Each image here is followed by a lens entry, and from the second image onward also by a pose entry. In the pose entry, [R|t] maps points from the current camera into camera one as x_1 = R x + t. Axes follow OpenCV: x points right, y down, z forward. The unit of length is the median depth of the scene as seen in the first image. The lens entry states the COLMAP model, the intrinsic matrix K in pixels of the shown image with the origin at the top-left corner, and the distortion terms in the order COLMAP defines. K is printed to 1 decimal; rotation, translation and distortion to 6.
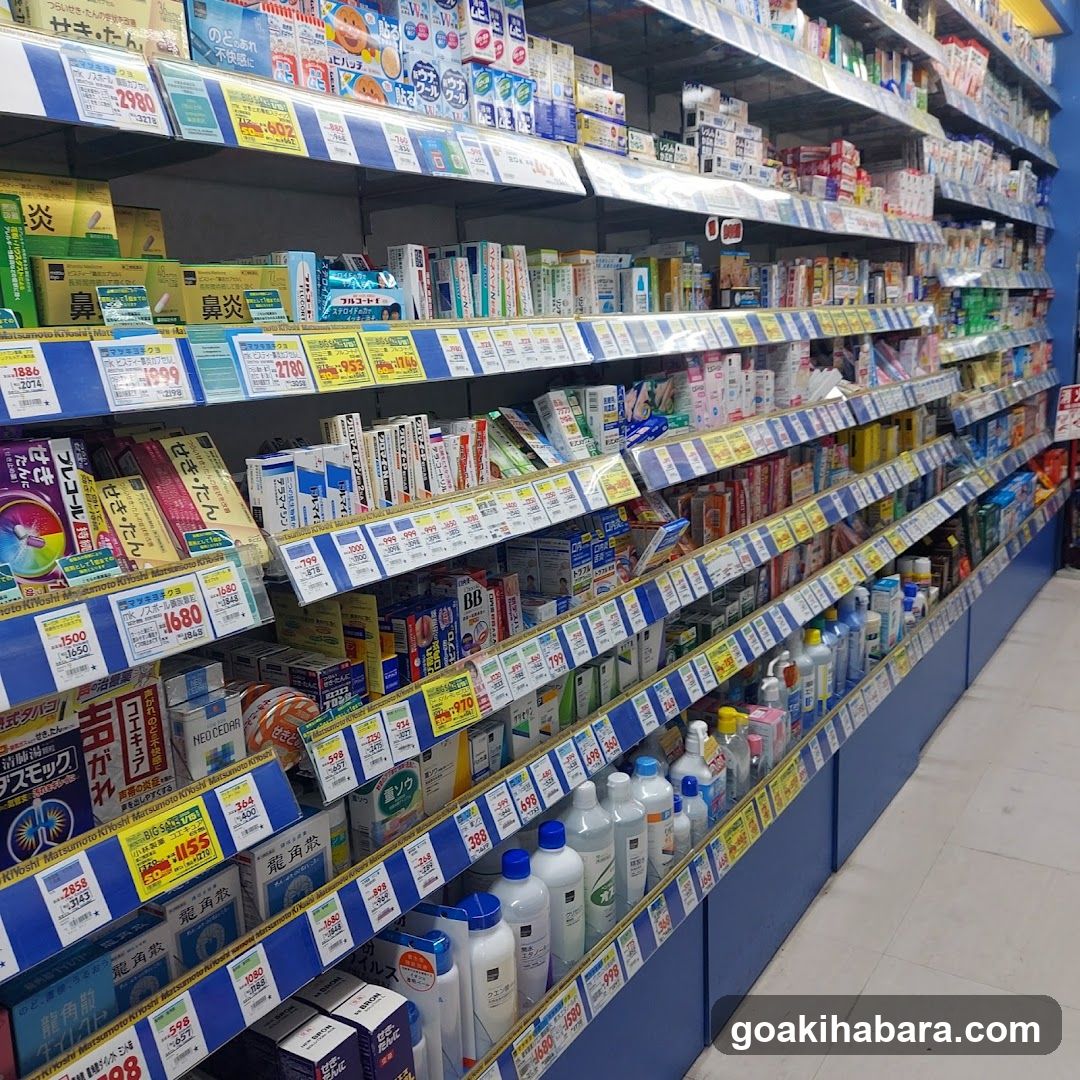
lens RADIAL K [[1041.3, 0, 540.0], [0, 1041.3, 540.0], [0, 0, 1]] dist [0.083910, -0.131271]
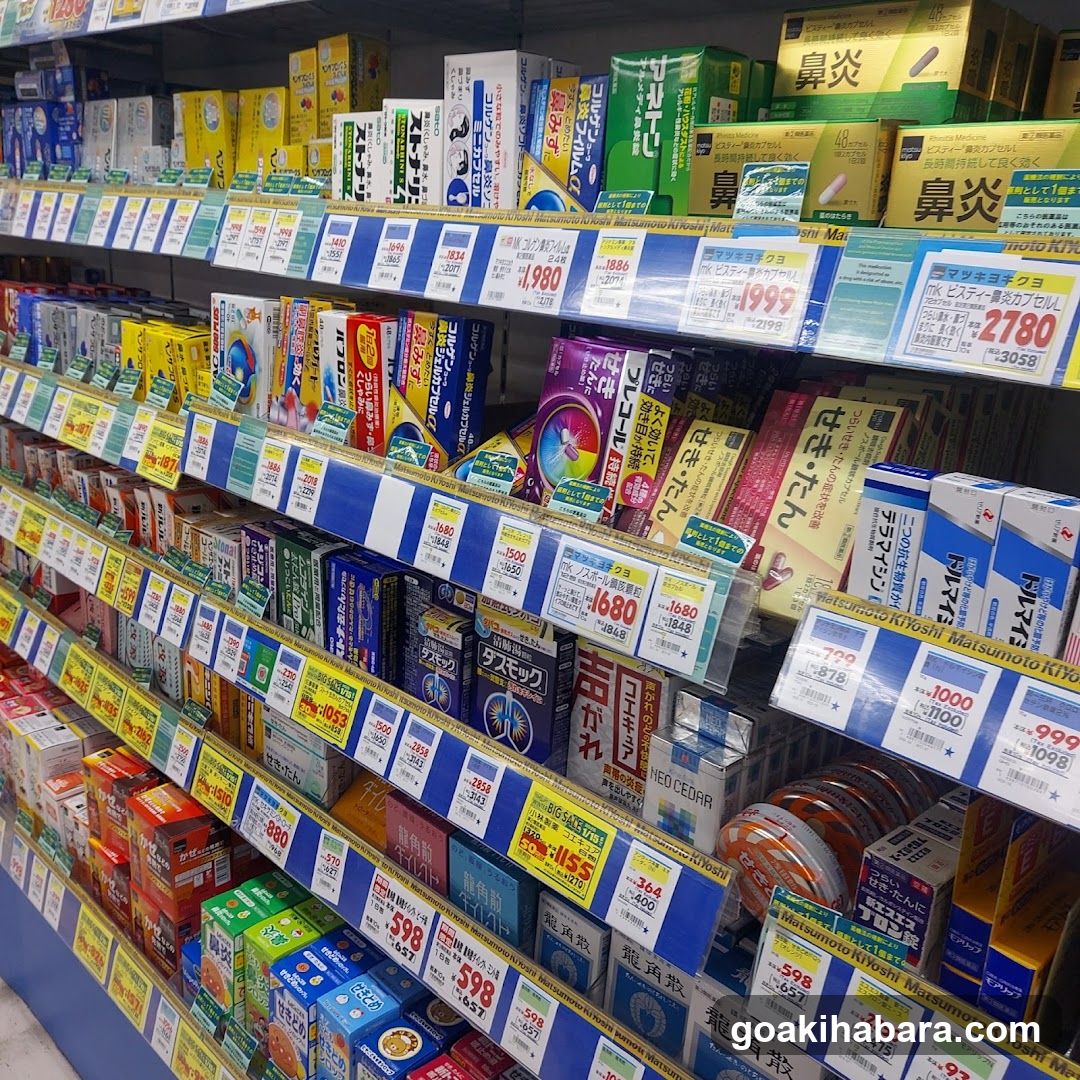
lens RADIAL K [[1041.3, 0, 540.0], [0, 1041.3, 540.0], [0, 0, 1]] dist [0.083910, -0.131271]
pose [[-0.189067, 0.319216, -0.928631, 0.378535], [-0.245319, 0.900345, 0.359439, -0.239249], [0.950827, 0.295769, -0.091915, 1.037387]]
